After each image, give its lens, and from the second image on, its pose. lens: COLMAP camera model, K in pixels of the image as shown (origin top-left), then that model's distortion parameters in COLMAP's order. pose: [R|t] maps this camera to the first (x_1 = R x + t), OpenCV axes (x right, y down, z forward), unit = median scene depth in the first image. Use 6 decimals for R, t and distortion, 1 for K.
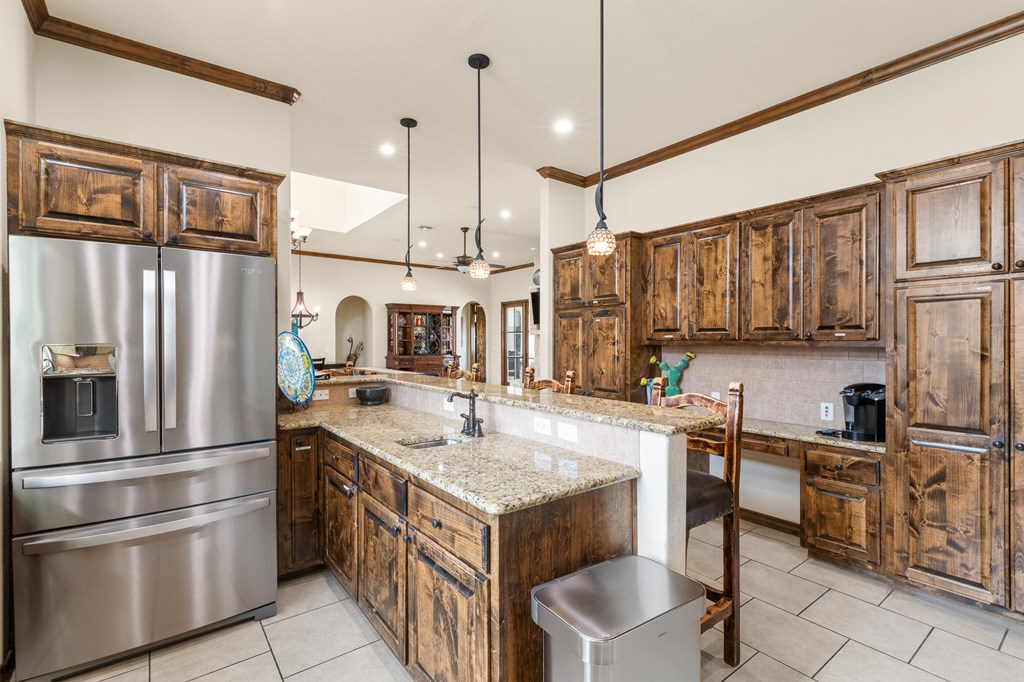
lens RADIAL K [[471.9, 0, 514.8], [0, 471.9, 337.5], [0, 0, 1]] dist [0.004429, -0.003676]
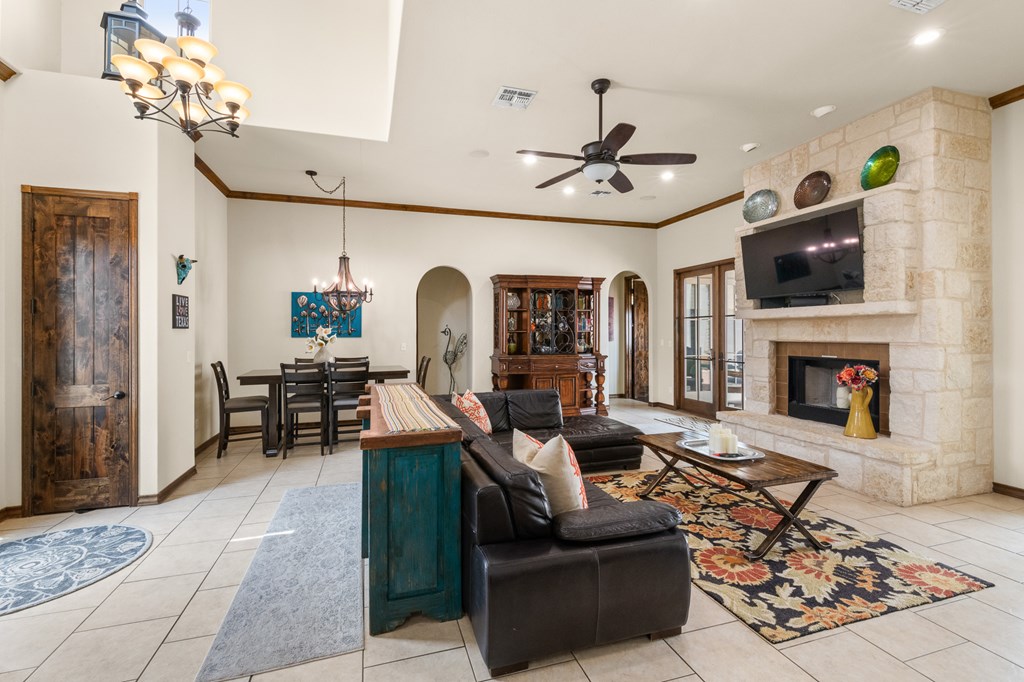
lens RADIAL K [[471.9, 0, 486.2], [0, 471.9, 325.0], [0, 0, 1]] dist [0.004429, -0.003676]
pose [[0.925412, -0.007841, -0.378881, -0.074744], [0.005937, 0.999963, -0.006192, 0.002464], [0.378916, 0.003481, 0.925425, 1.055624]]
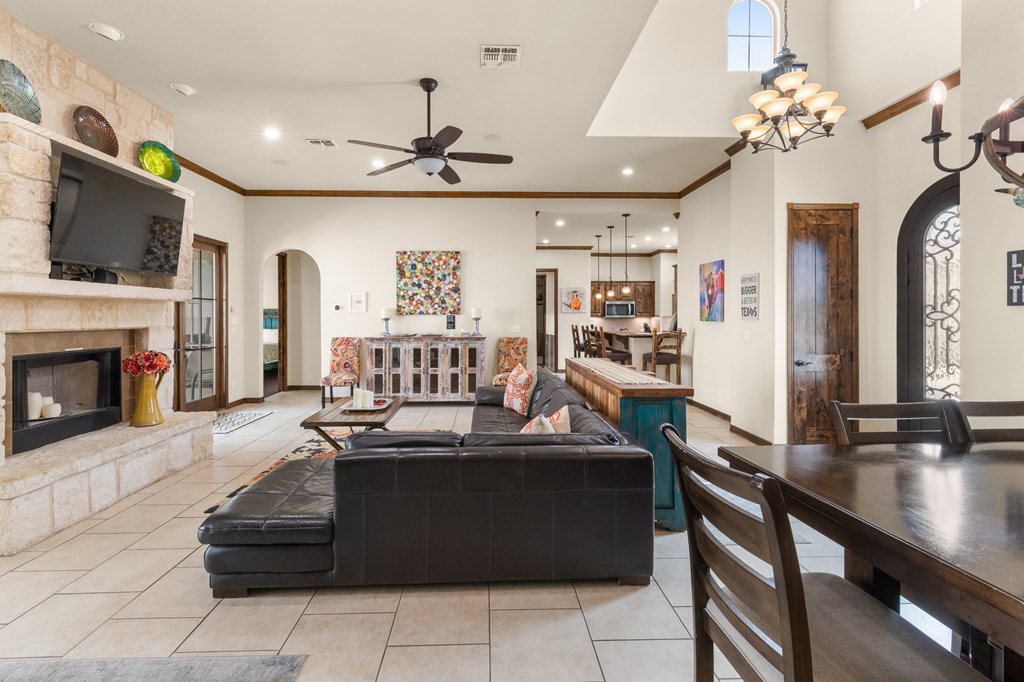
lens RADIAL K [[471.9, 0, 497.4], [0, 471.9, 321.7], [0, 0, 1]] dist [0.004429, -0.003676]
pose [[-0.795001, -0.003311, 0.606600, -0.888125], [-0.001582, 0.999993, 0.003386, 0.021726], [-0.606607, 0.001733, -0.795000, 2.627455]]
